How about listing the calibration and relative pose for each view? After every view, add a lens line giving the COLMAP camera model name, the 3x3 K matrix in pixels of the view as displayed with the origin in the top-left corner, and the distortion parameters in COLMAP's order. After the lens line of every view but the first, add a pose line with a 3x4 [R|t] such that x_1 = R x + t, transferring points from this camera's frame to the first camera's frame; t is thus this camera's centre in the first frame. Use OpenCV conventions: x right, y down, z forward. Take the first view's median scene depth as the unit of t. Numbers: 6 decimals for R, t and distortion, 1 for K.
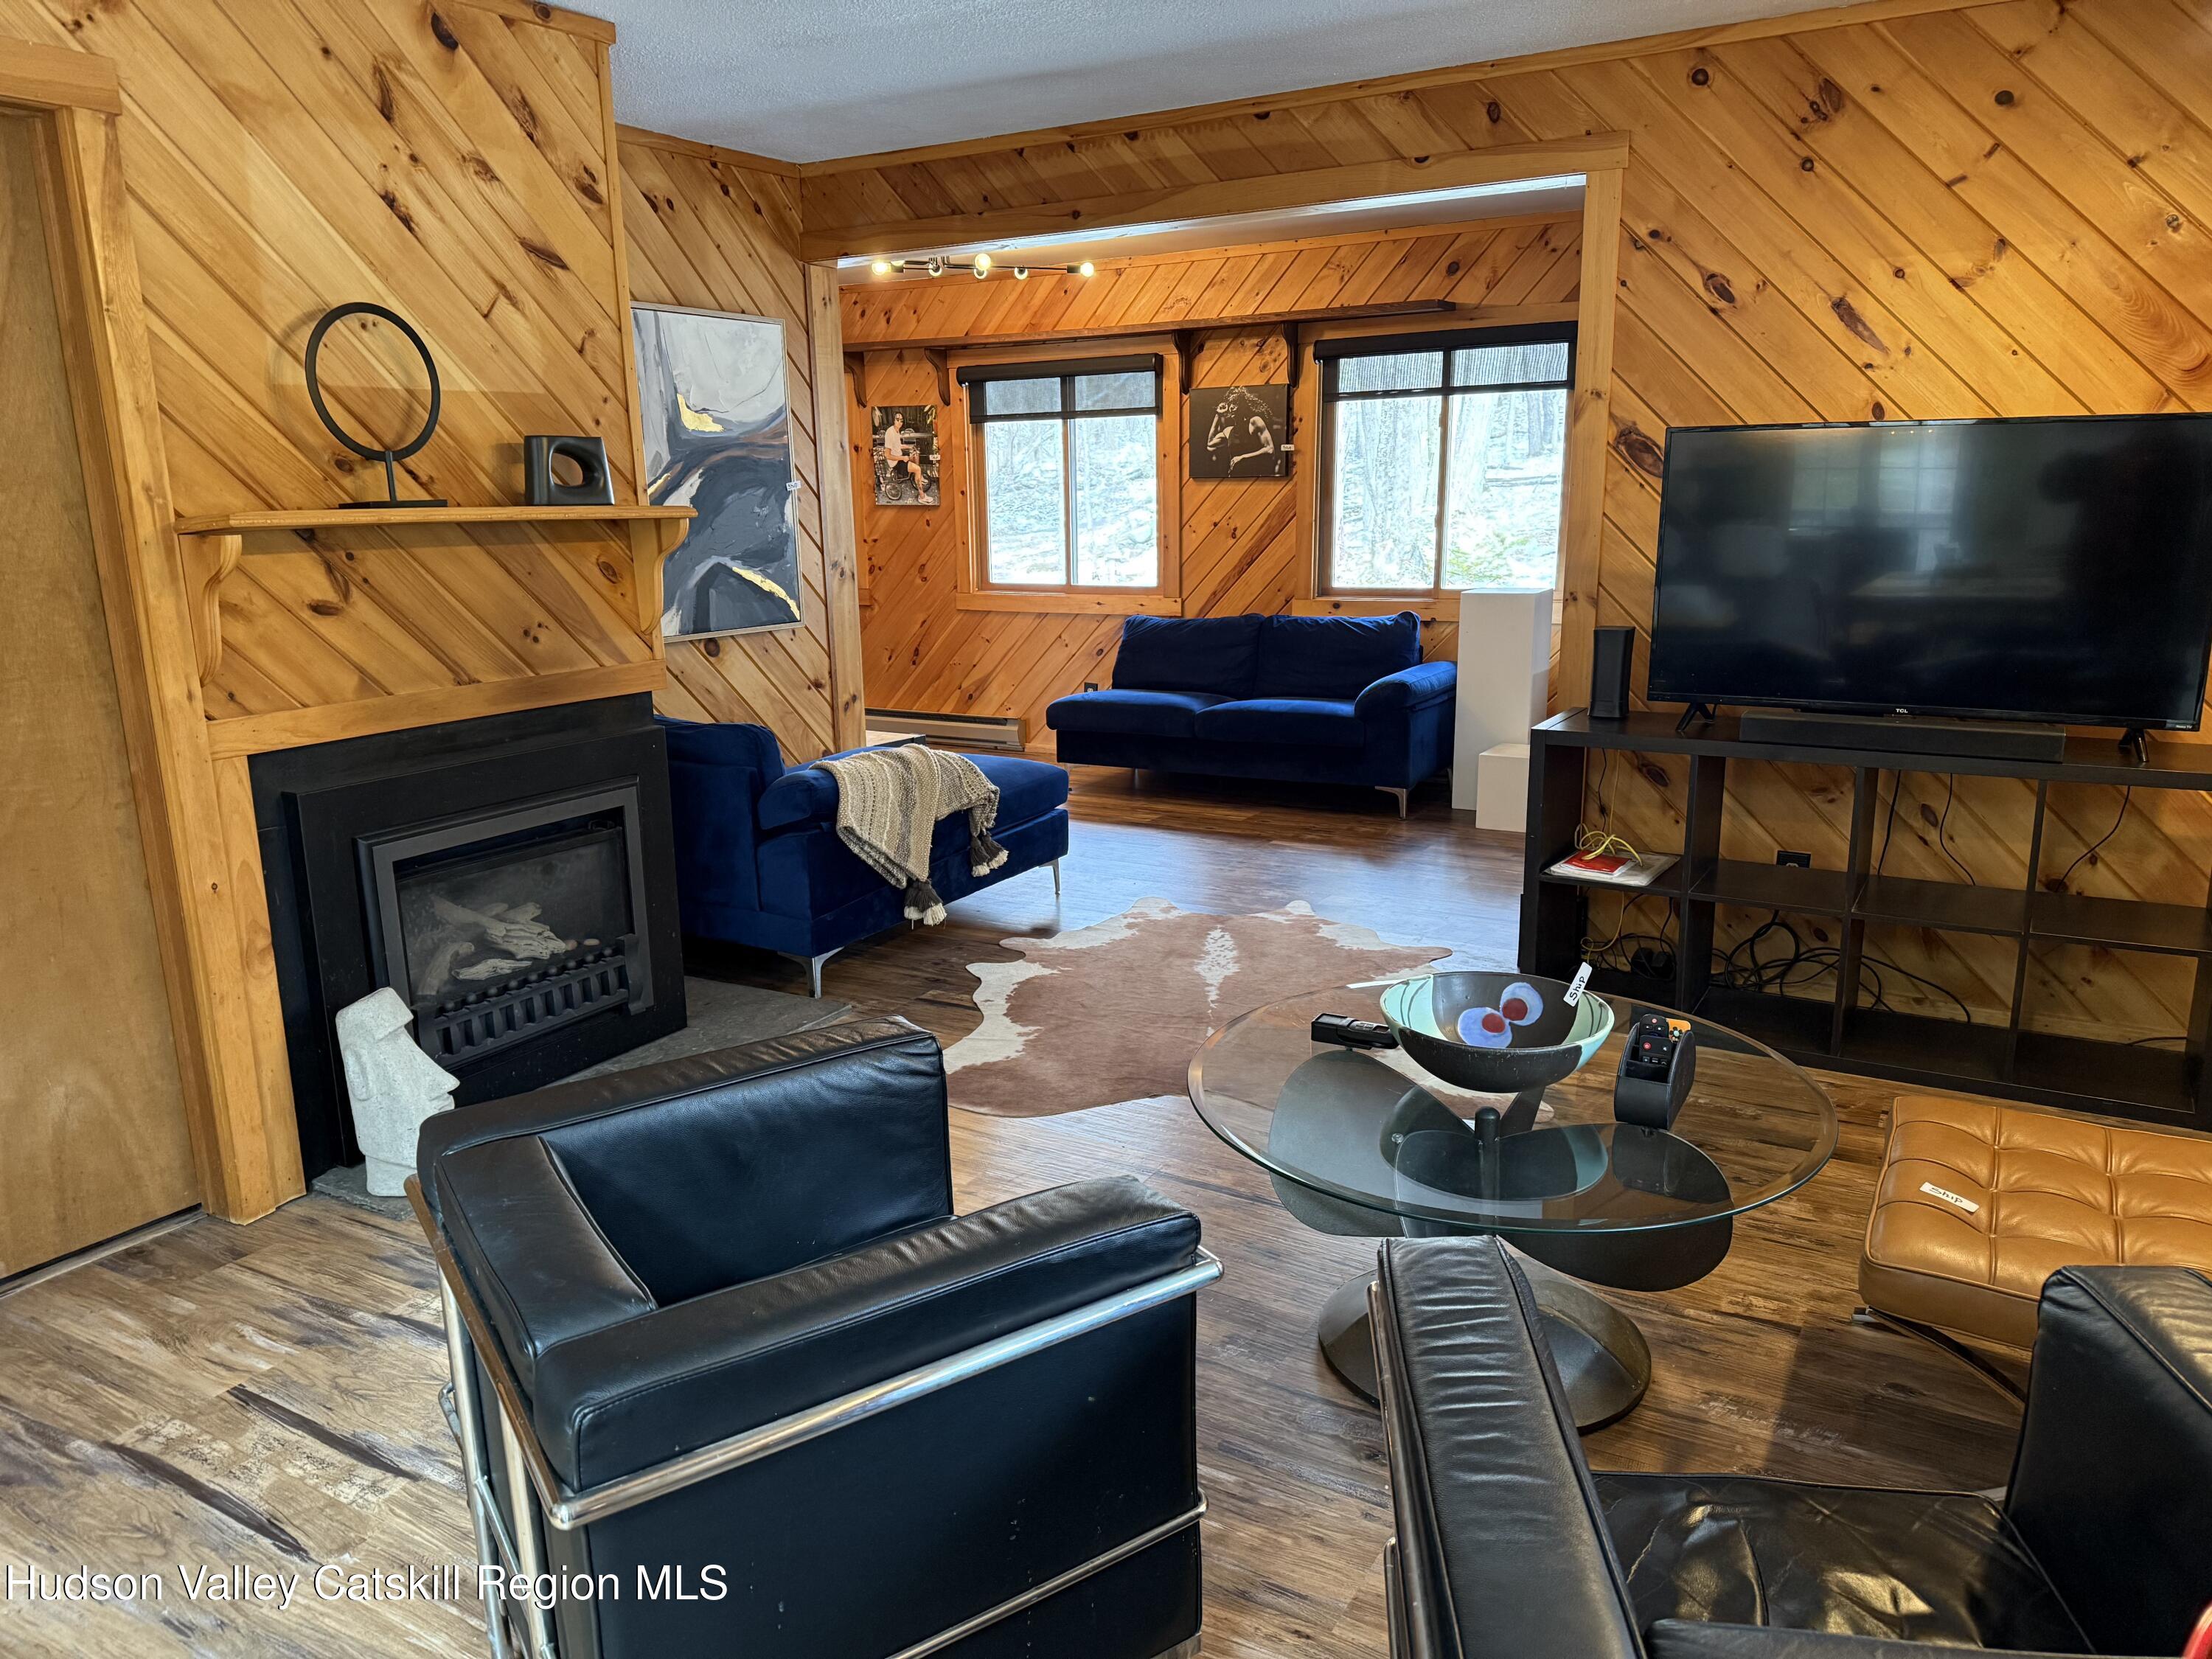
lens RADIAL K [[1537.9, 0, 1119.2], [0, 1537.9, 823.8], [0, 0, 1]] dist [0.042529, -0.046446]
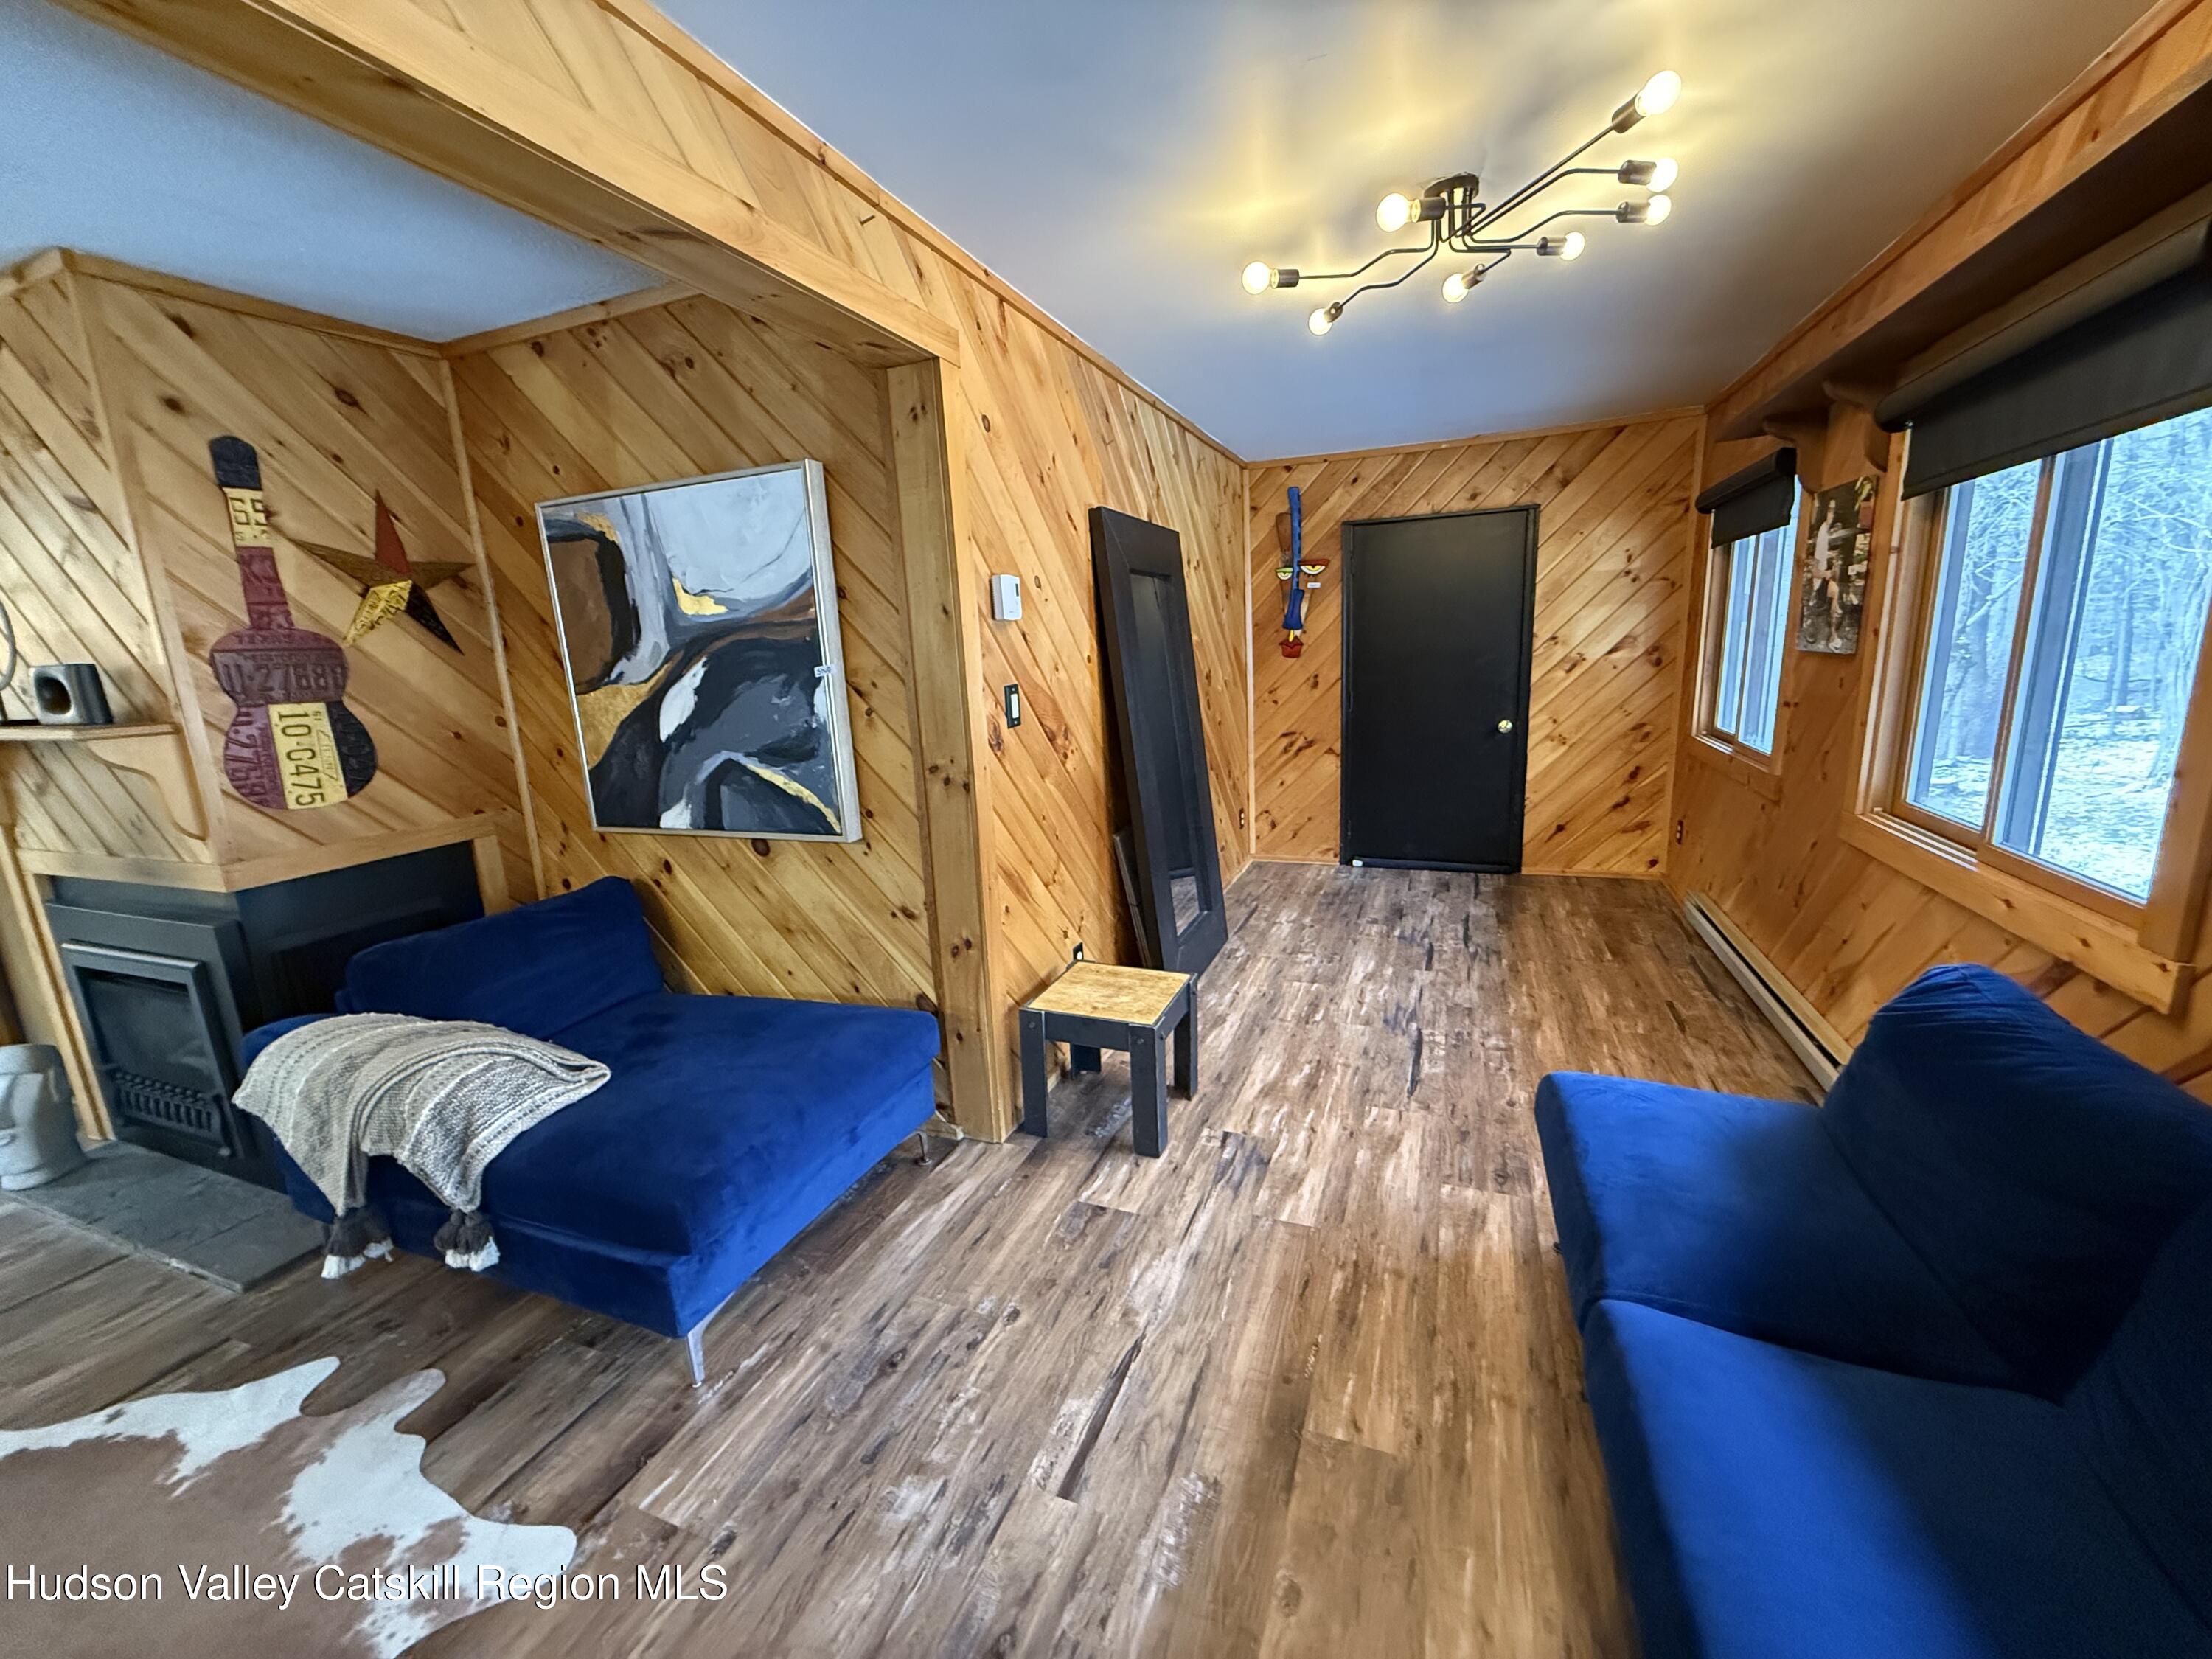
lens RADIAL K [[865.9, 0, 1114.4], [0, 865.9, 827.5], [0, 0, 1]] dist [-0.000129, 0.000253]
pose [[0.155210, 0.211666, -0.964939, 0.338664], [-0.167277, 0.968302, 0.185498, -0.325472], [0.973616, 0.132621, 0.185697, 1.404445]]
